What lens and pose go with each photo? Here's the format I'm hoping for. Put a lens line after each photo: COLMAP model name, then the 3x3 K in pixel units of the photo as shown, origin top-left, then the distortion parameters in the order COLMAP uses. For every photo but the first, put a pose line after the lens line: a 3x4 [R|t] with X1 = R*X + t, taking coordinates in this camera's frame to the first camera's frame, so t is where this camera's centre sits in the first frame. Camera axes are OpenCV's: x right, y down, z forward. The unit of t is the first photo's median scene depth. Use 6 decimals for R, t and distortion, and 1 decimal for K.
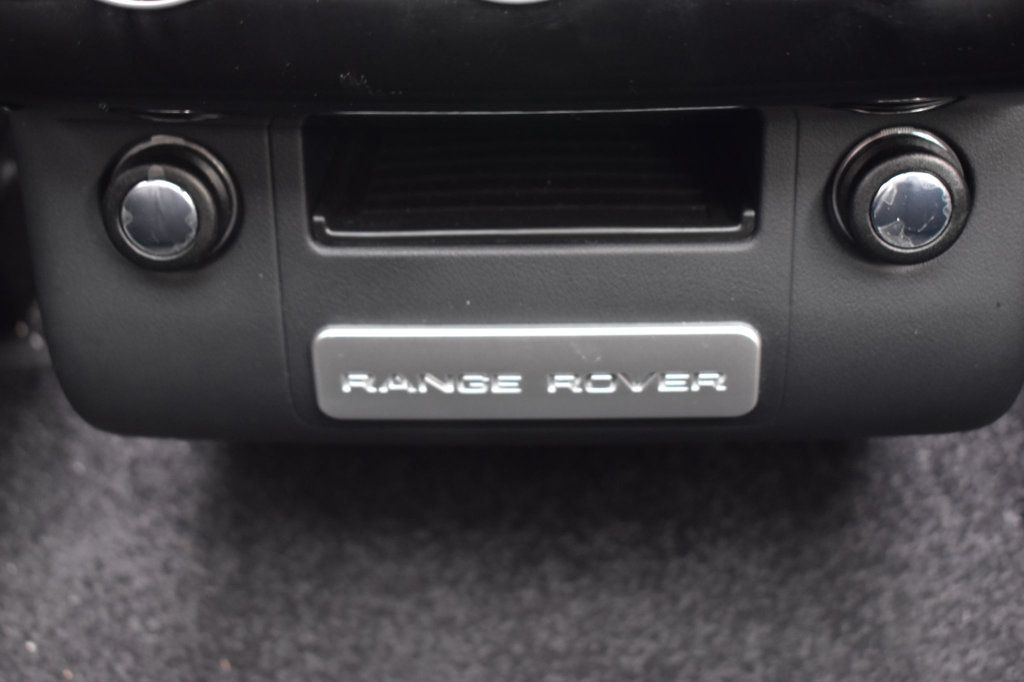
lens RADIAL K [[1711.1, 0, 512.0], [0, 1711.1, 341.0], [0, 0, 1]] dist [-0.033886, 0.076410]
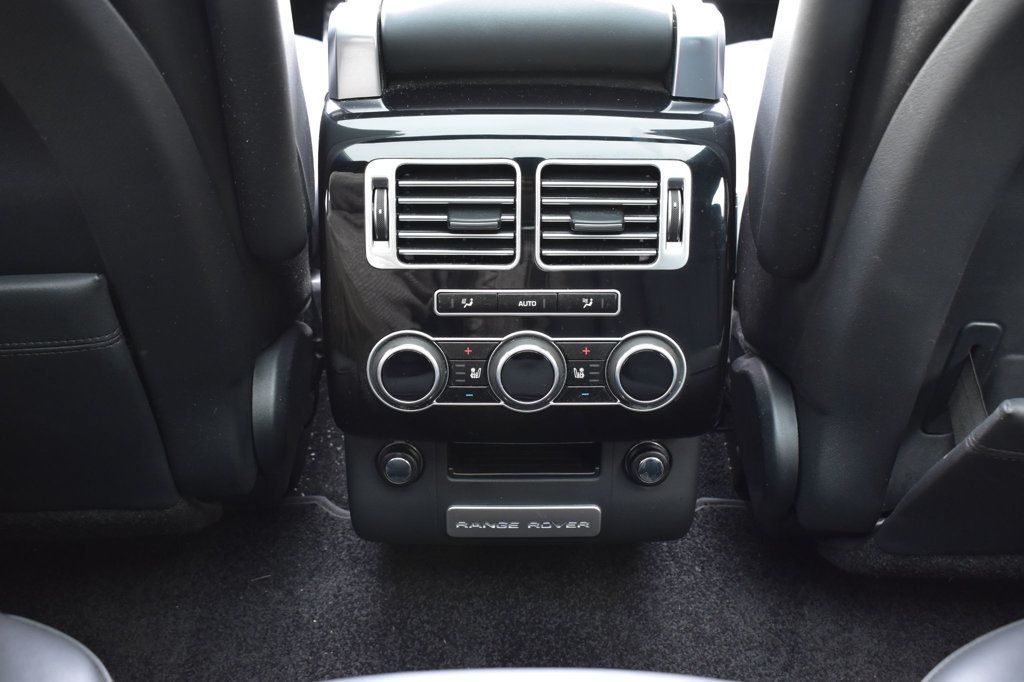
lens RADIAL K [[1083.1, 0, 512.0], [0, 1083.1, 341.0], [0, 0, 1]] dist [-0.092543, -0.004426]
pose [[0.997906, 0.011297, 0.063680, -0.097830], [-0.005122, 0.995338, -0.096312, -0.084846], [-0.064471, 0.095785, 0.993312, -0.653368]]
